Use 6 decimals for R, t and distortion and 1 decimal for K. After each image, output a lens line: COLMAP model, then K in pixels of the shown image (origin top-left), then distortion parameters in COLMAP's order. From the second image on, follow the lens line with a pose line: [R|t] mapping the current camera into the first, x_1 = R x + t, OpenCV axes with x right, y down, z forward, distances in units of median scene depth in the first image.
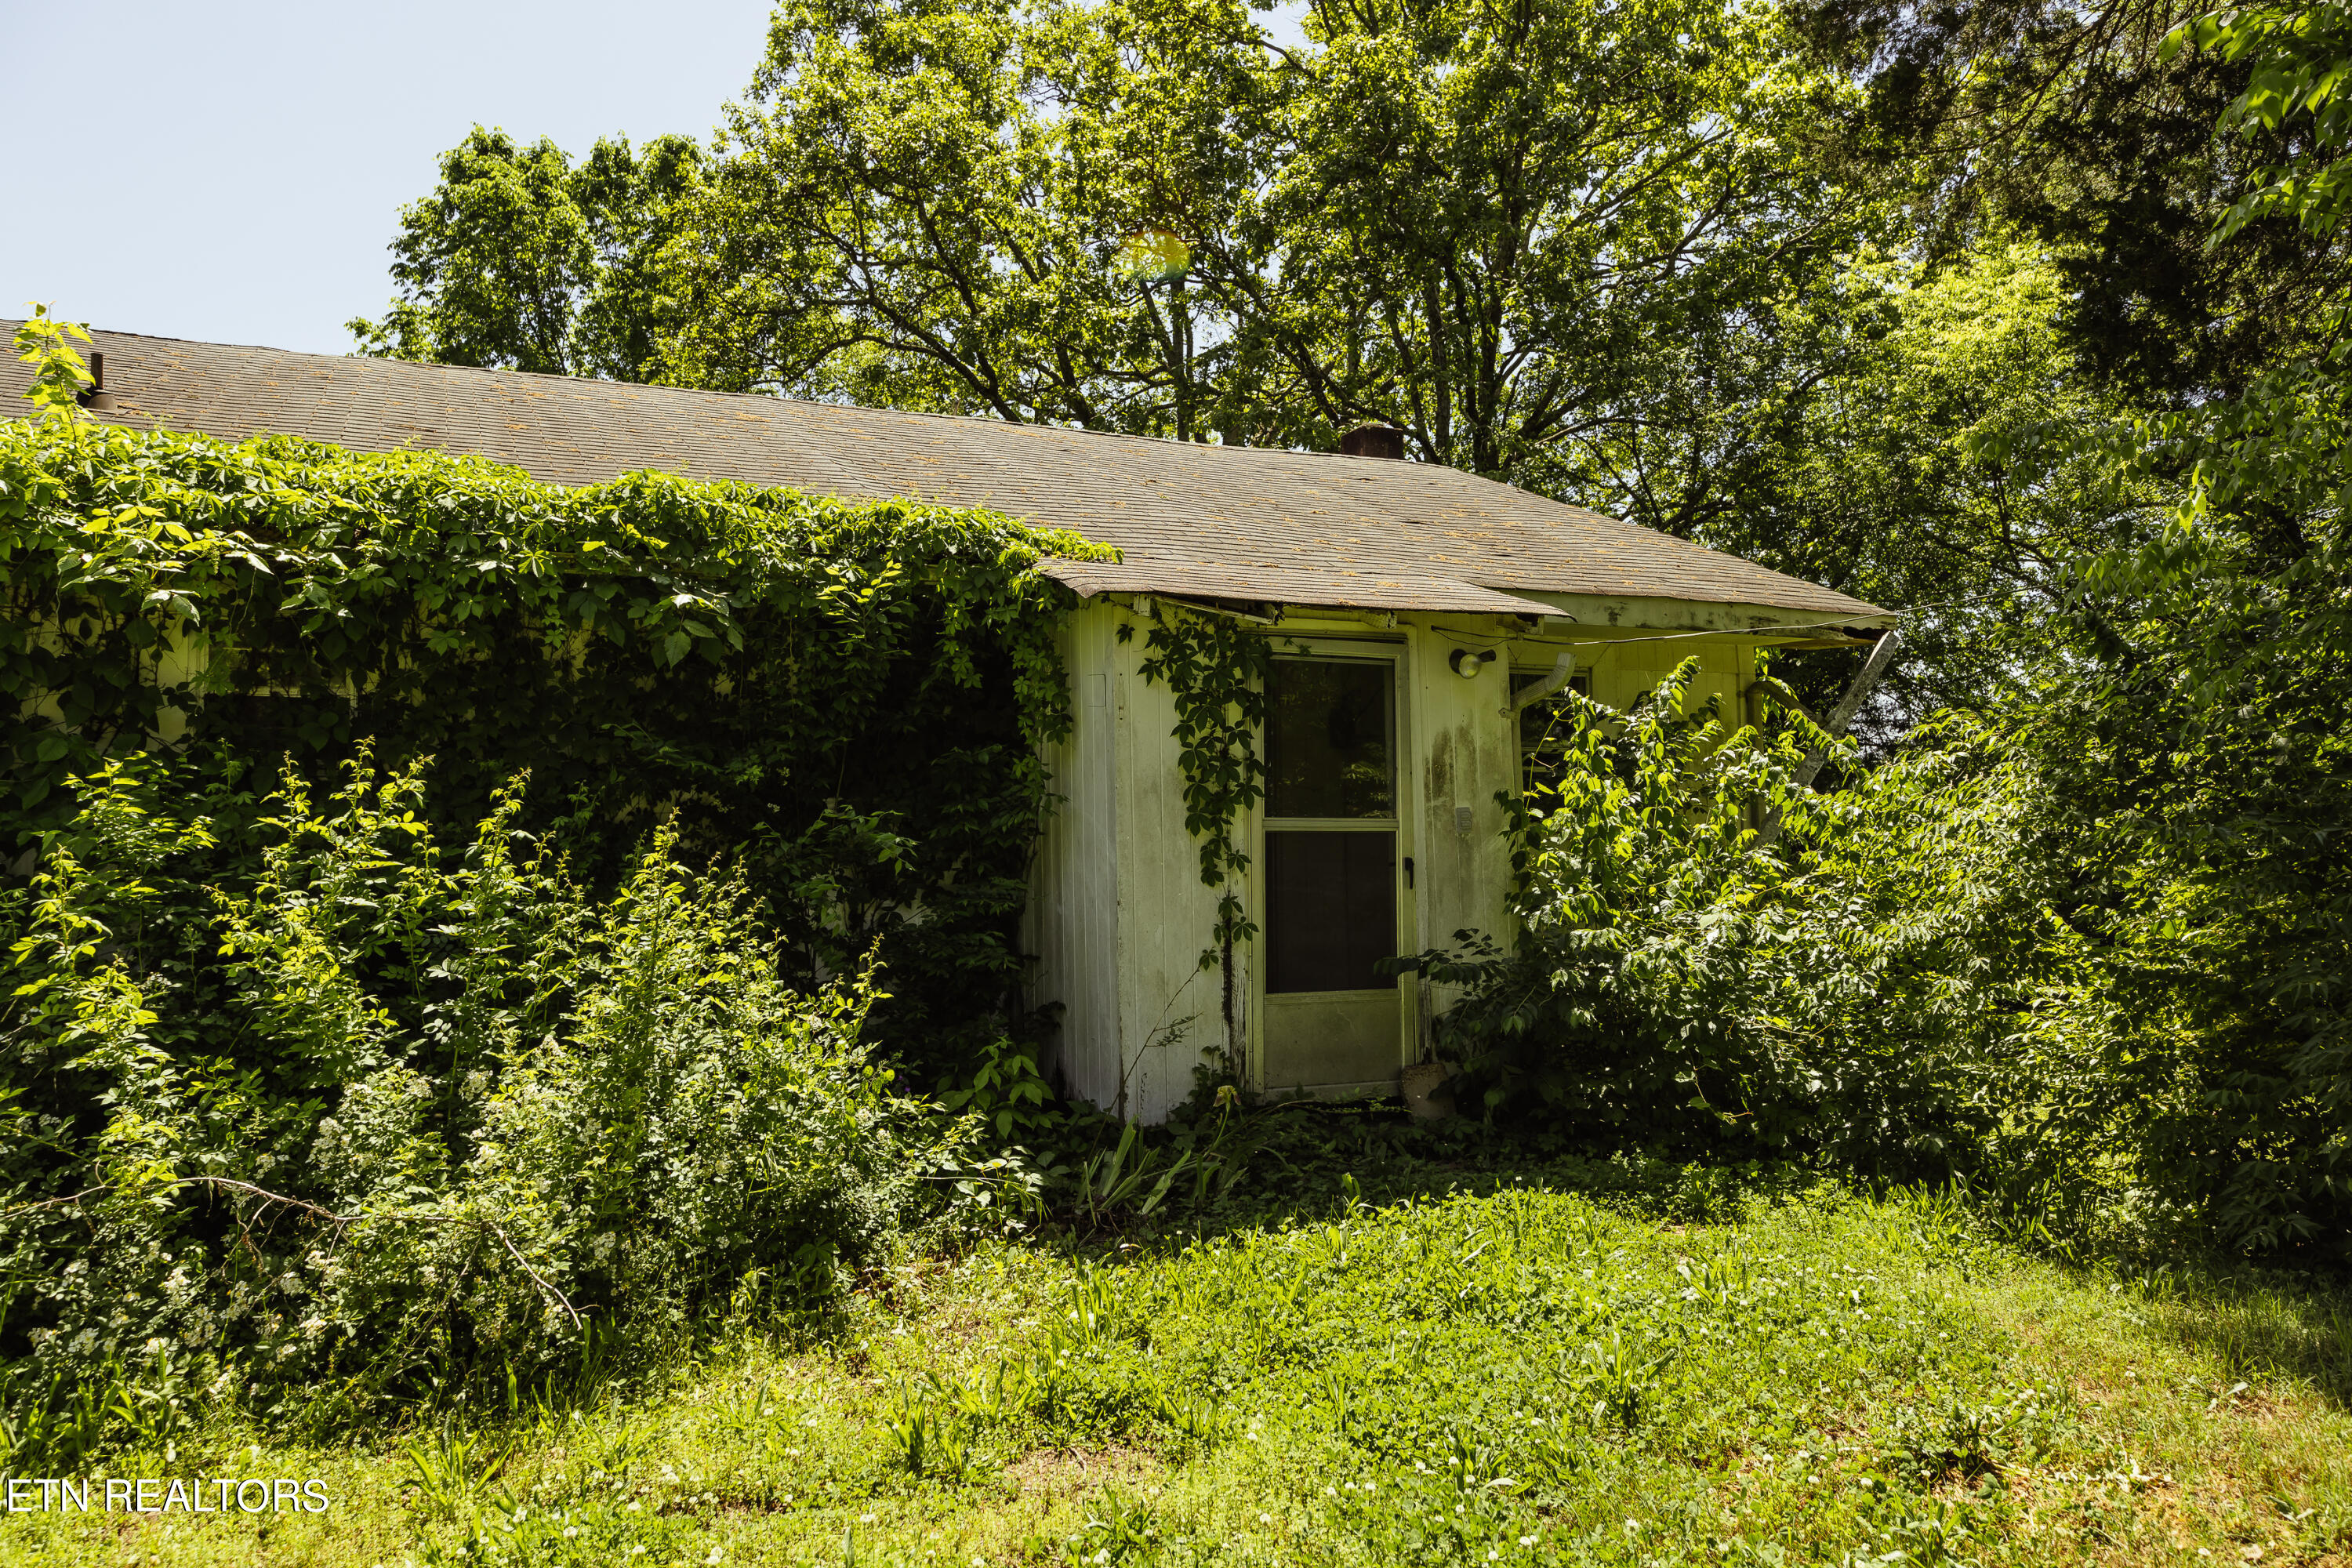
lens RADIAL K [[1563.6, 0, 1177.7], [0, 1563.6, 769.1], [0, 0, 1]] dist [0.003978, 0.000600]
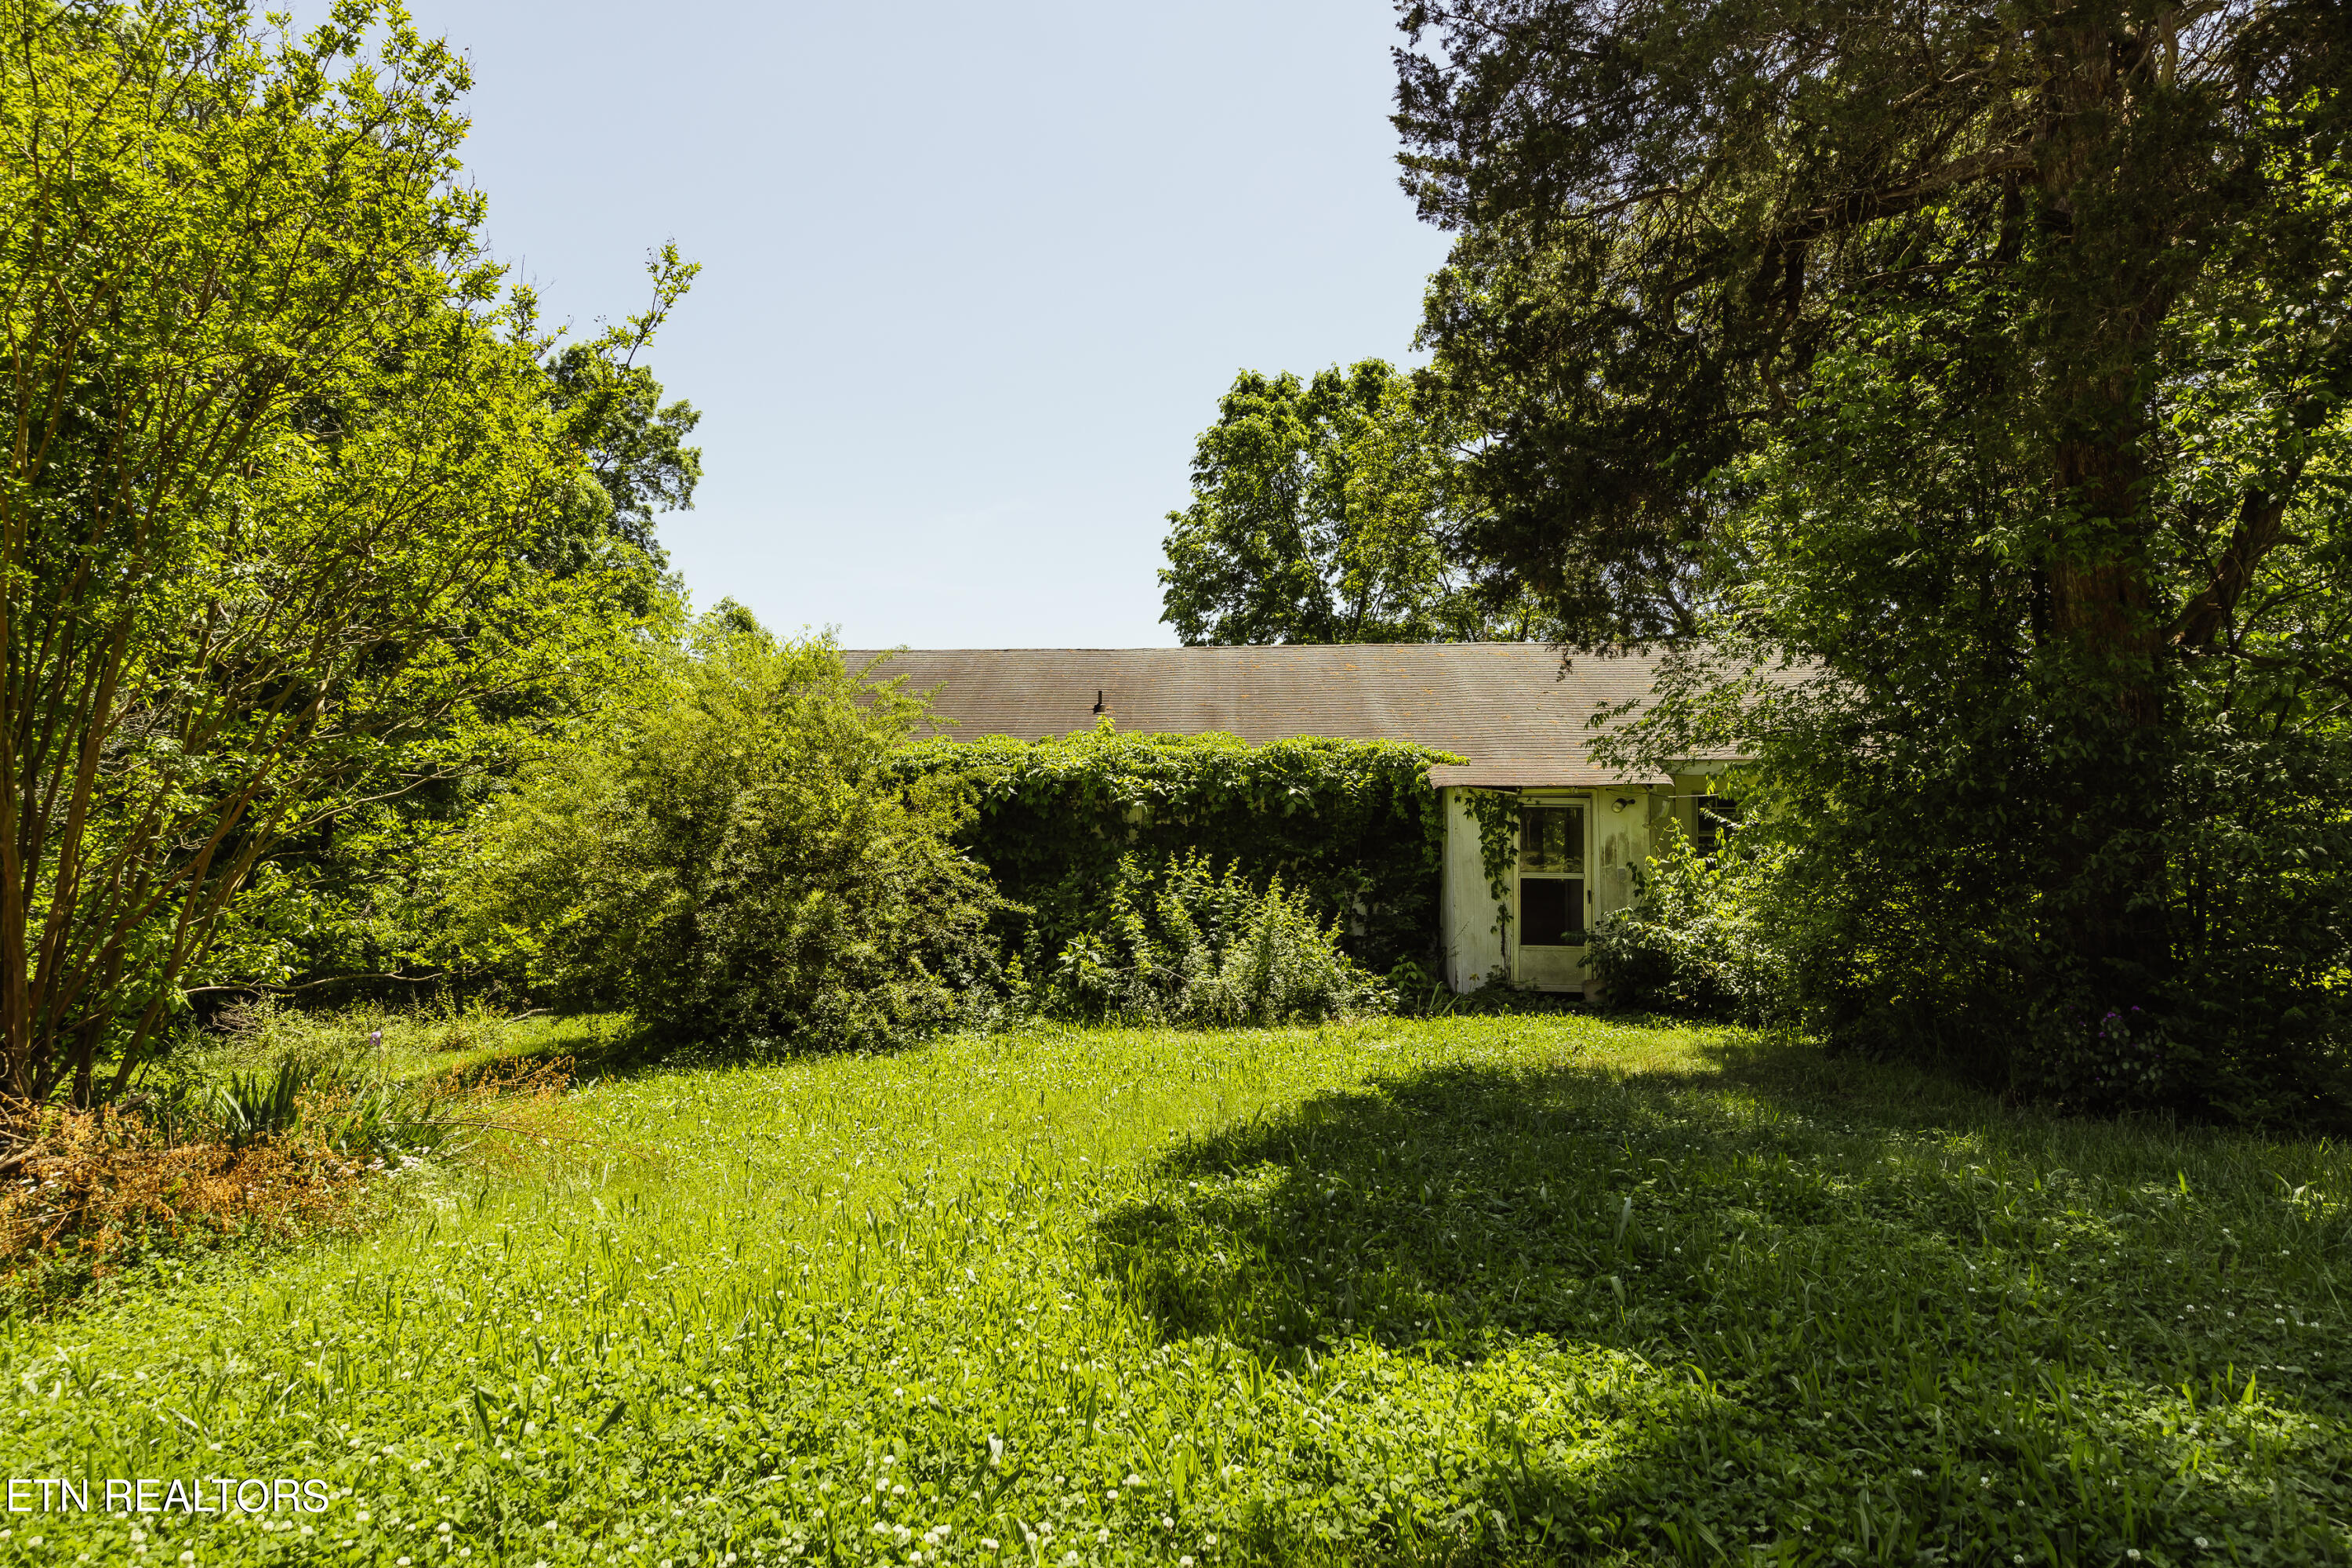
lens RADIAL K [[1563.6, 0, 1173.0], [0, 1563.6, 787.8], [0, 0, 1]] dist [0.003978, 0.000600]
pose [[0.888837, -0.001411, -0.458221, 0.780898], [0.007337, 0.999911, 0.011153, -0.149209], [0.458165, -0.013275, 0.888768, -1.593935]]
